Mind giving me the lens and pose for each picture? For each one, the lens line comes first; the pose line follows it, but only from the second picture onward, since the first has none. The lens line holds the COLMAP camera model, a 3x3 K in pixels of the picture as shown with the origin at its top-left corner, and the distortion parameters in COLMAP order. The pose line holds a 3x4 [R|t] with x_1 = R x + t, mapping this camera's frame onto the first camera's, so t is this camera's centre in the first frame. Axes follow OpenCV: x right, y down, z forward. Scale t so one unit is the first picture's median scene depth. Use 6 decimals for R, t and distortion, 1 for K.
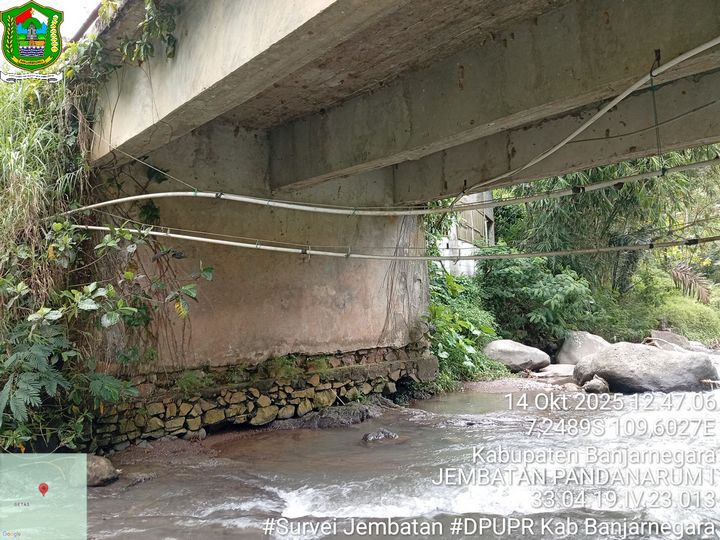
lens RADIAL K [[545.3, 0, 360.0], [0, 545.3, 270.0], [0, 0, 1]] dist [0.026762, -0.050573]
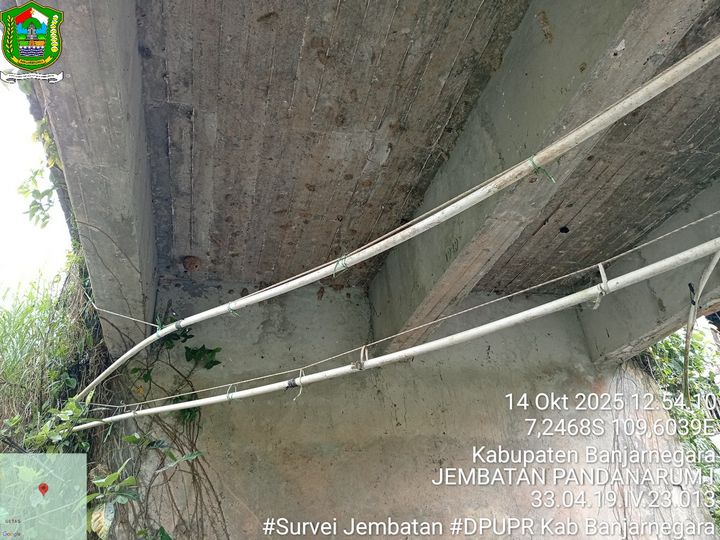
lens RADIAL K [[545.3, 0, 360.0], [0, 545.3, 270.0], [0, 0, 1]] dist [0.026762, -0.050573]
pose [[0.890774, -0.272451, -0.363720, 0.107113], [0.079178, 0.881163, -0.466137, 0.075489], [0.447496, 0.386424, 0.806489, 0.415942]]
